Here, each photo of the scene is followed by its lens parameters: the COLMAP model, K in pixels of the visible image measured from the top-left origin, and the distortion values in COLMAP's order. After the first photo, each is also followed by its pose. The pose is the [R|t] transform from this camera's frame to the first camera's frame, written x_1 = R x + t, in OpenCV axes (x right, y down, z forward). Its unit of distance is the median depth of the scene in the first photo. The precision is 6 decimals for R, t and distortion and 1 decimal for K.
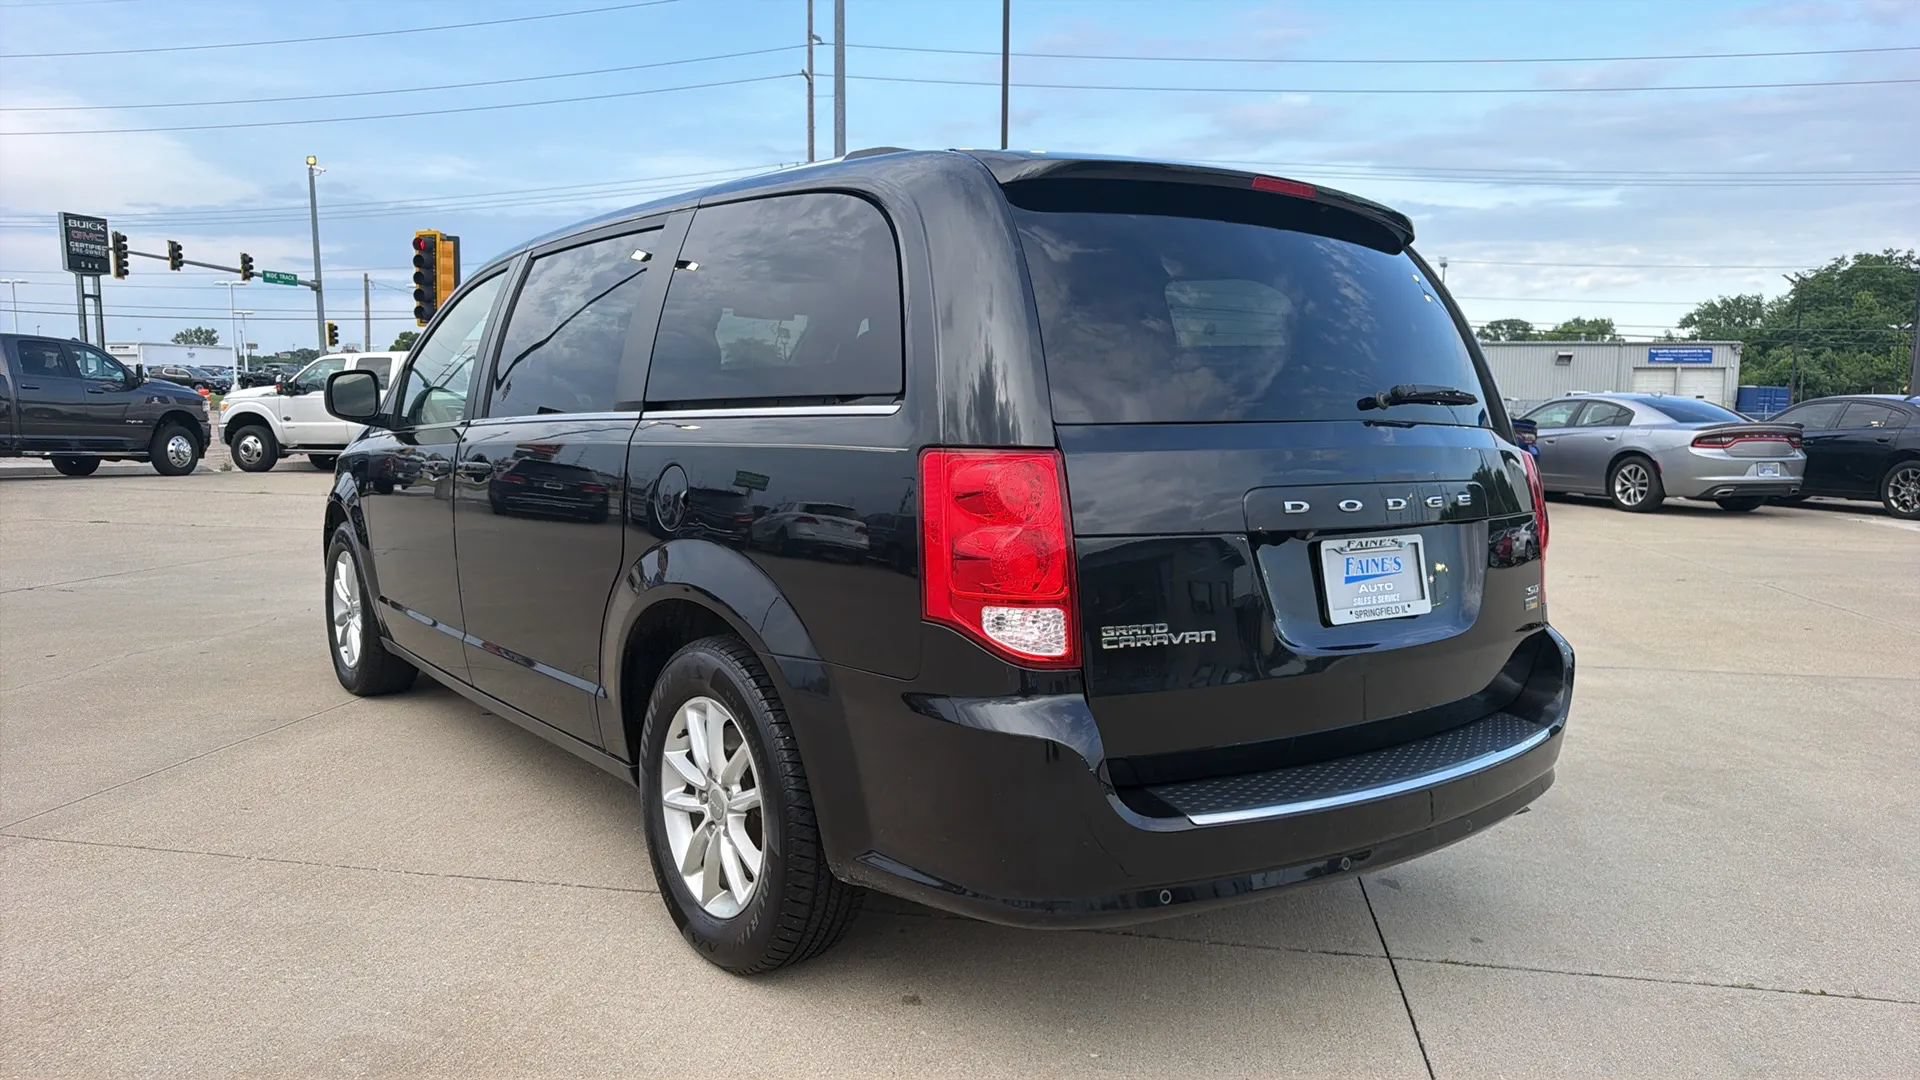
lens RADIAL K [[1312.7, 0, 924.9], [0, 1312.7, 549.2], [0, 0, 1]] dist [0.046286, -0.048202]
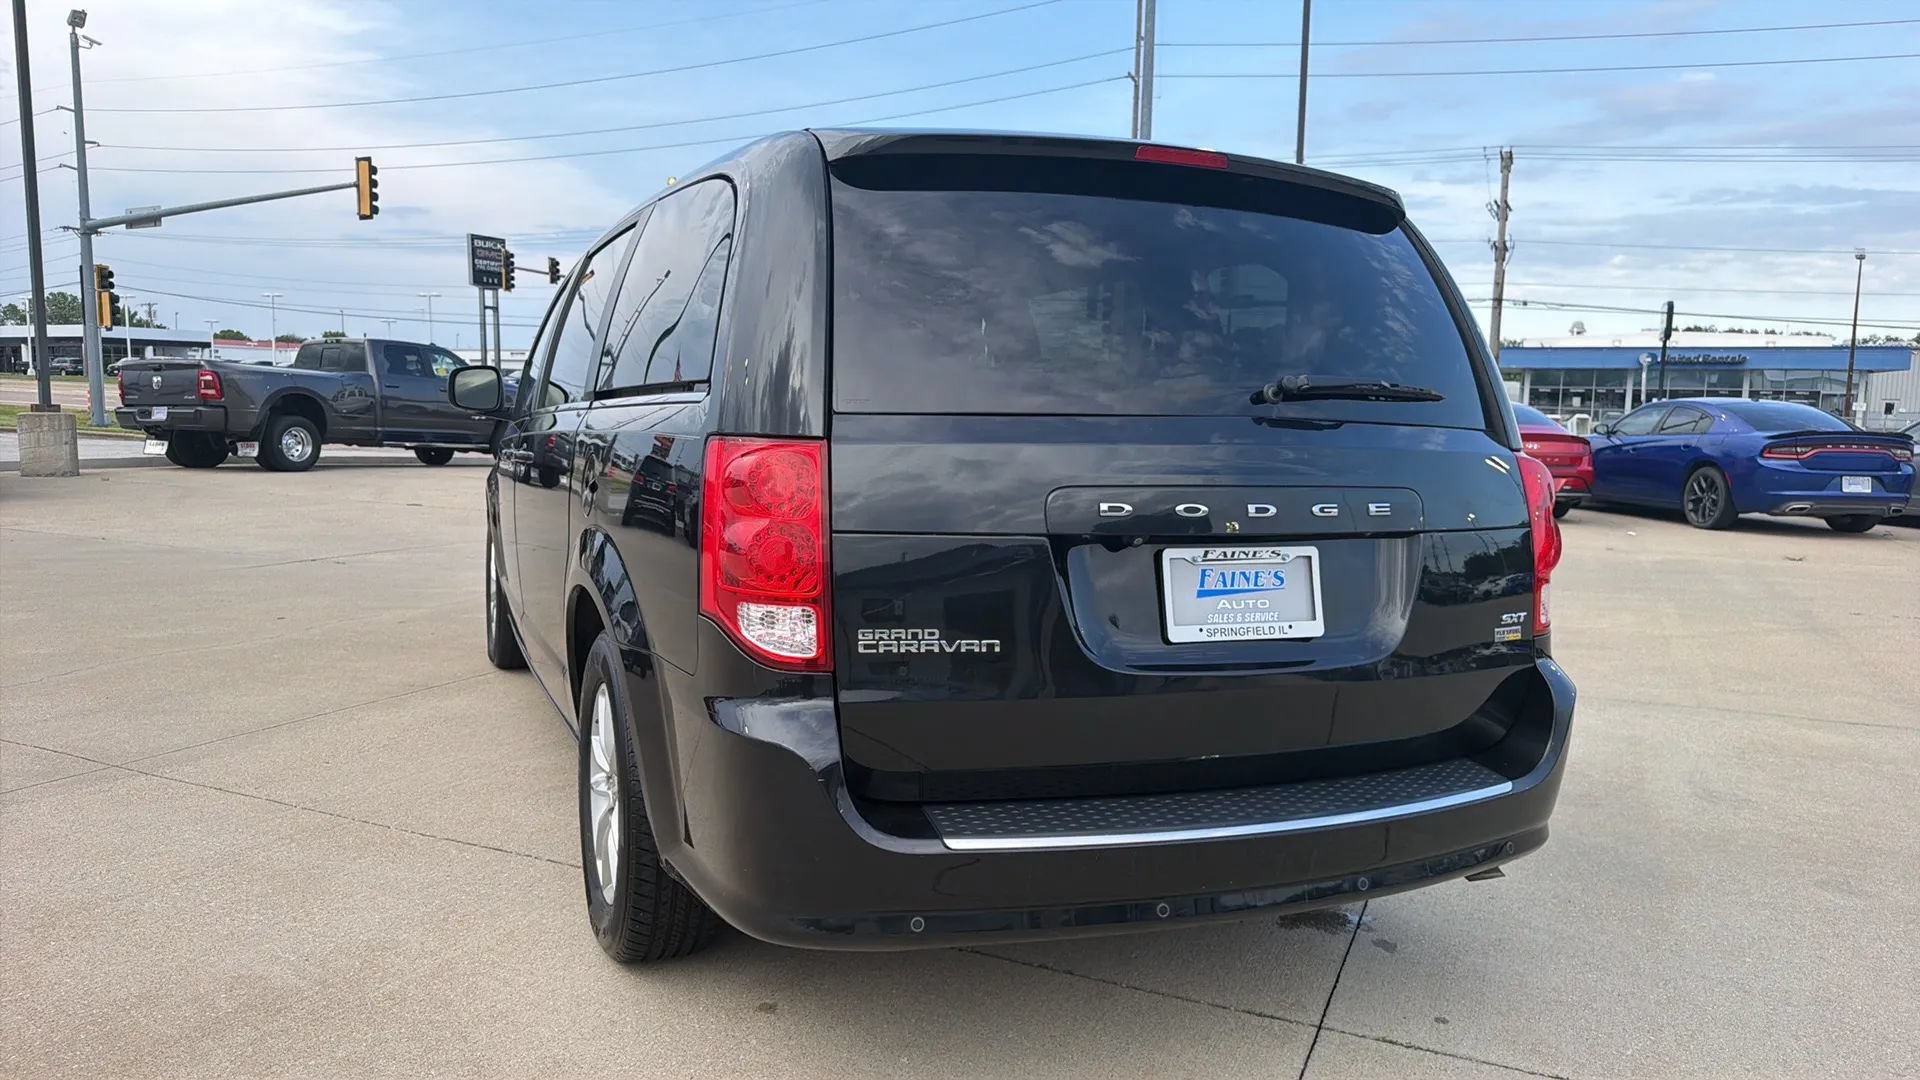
lens RADIAL K [[1312.7, 0, 942.6], [0, 1312.7, 540.7], [0, 0, 1]] dist [0.046286, -0.048202]
pose [[0.968709, 0.035921, -0.245585, 0.332546], [-0.038573, 0.999238, -0.005993, -0.000475], [0.245183, 0.015278, 0.969356, 0.082402]]
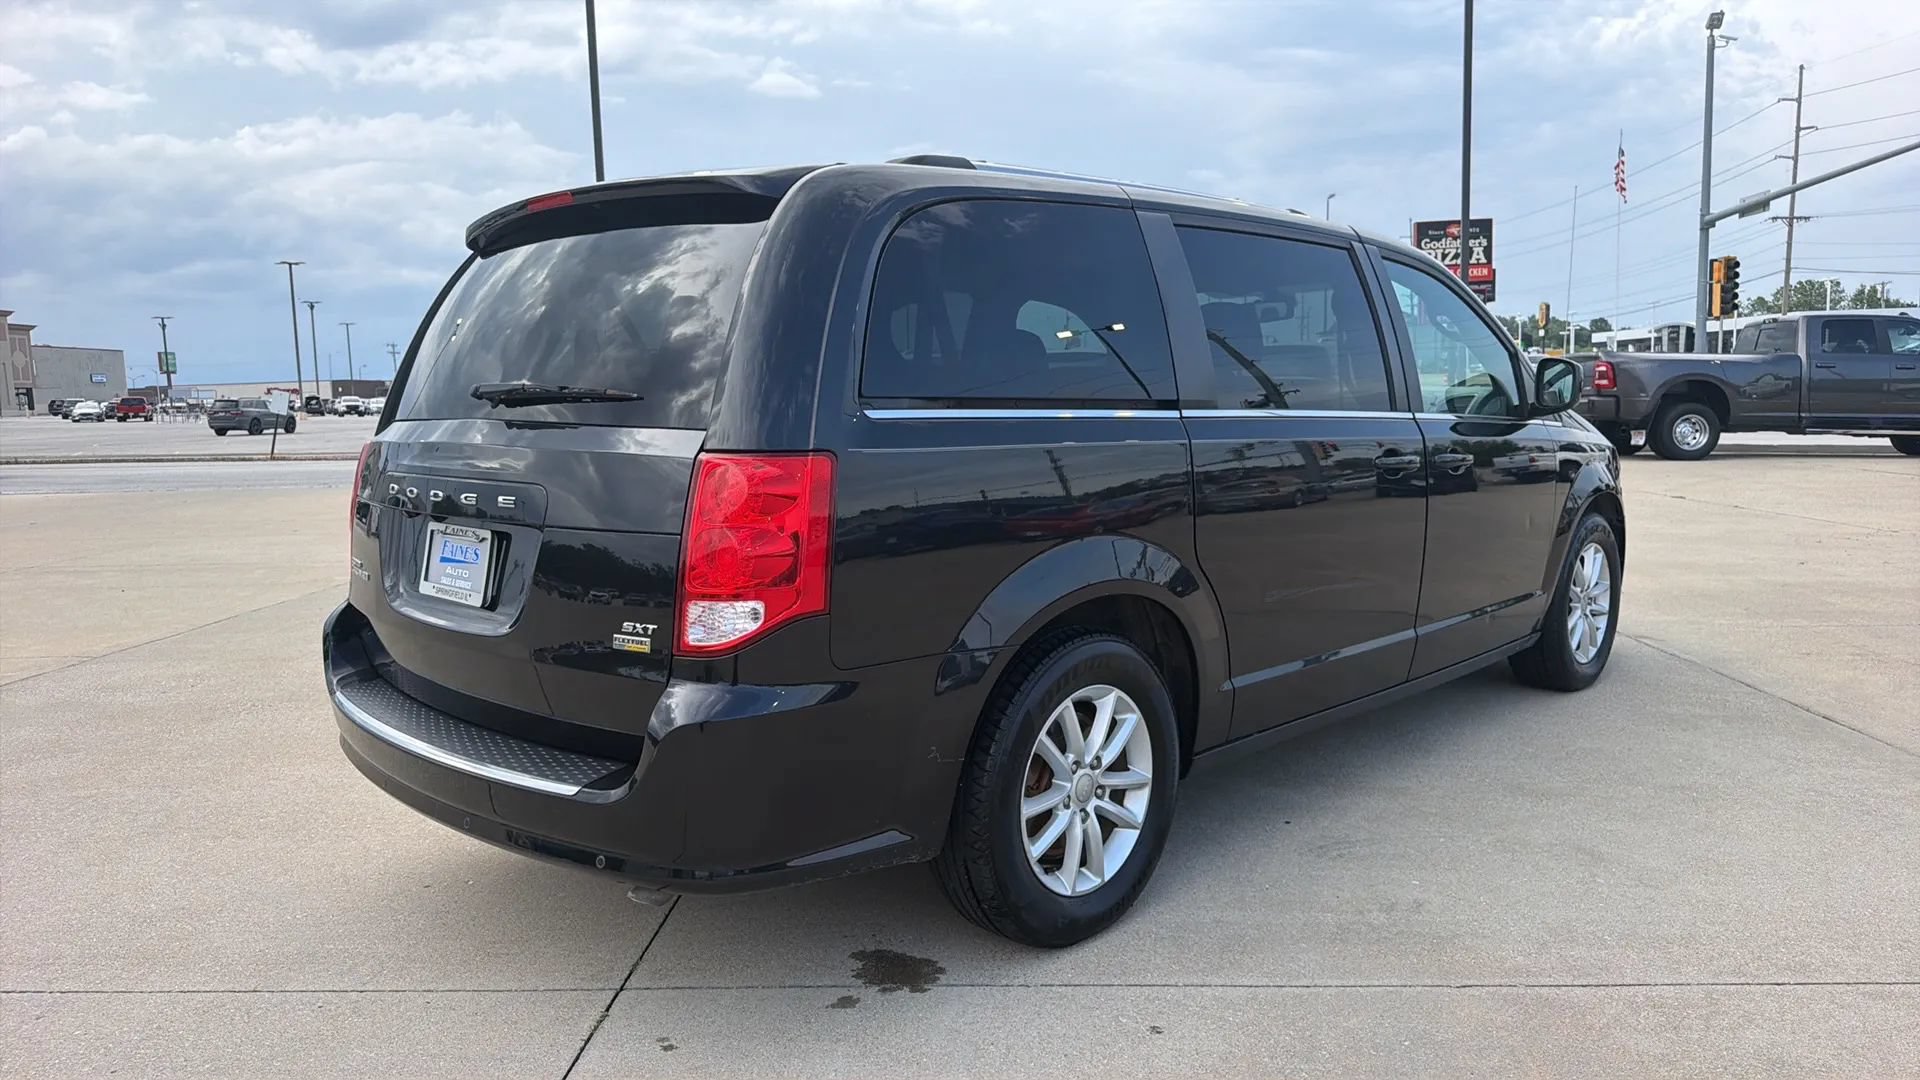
lens RADIAL K [[1312.7, 0, 964.7], [0, 1312.7, 556.0], [0, 0, 1]] dist [0.046286, -0.048202]
pose [[0.165460, 0.108677, -0.980210, 1.368474], [-0.084644, 0.991807, 0.095675, -0.114751], [0.982577, 0.067138, 0.173304, 1.125118]]
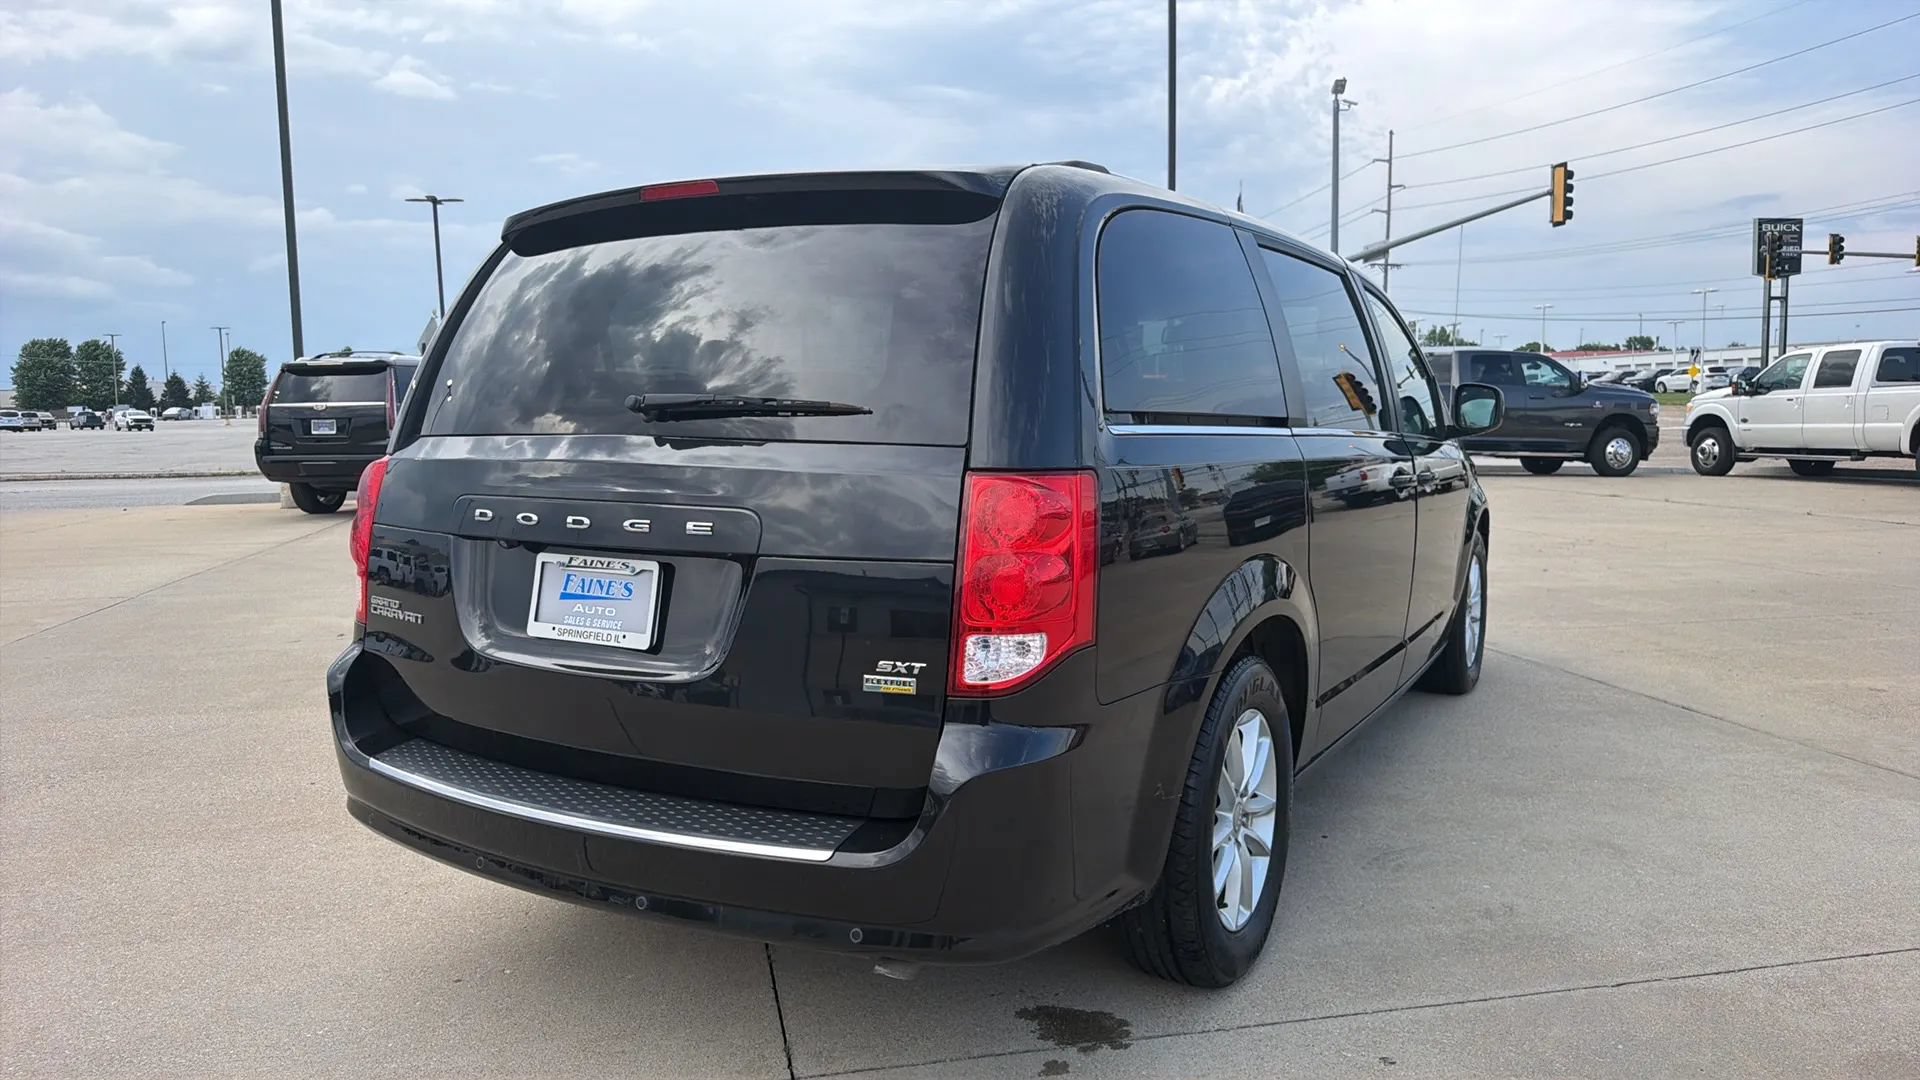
lens RADIAL K [[1329.7, 0, 952.0], [0, 1329.7, 525.1], [0, 0, 1]] dist [0.016334, -0.008135]
pose [[0.399397, 0.066091, -0.914393, 1.210105], [-0.083677, 0.995863, 0.035430, -0.080220], [0.912951, 0.062363, 0.403275, 0.776733]]
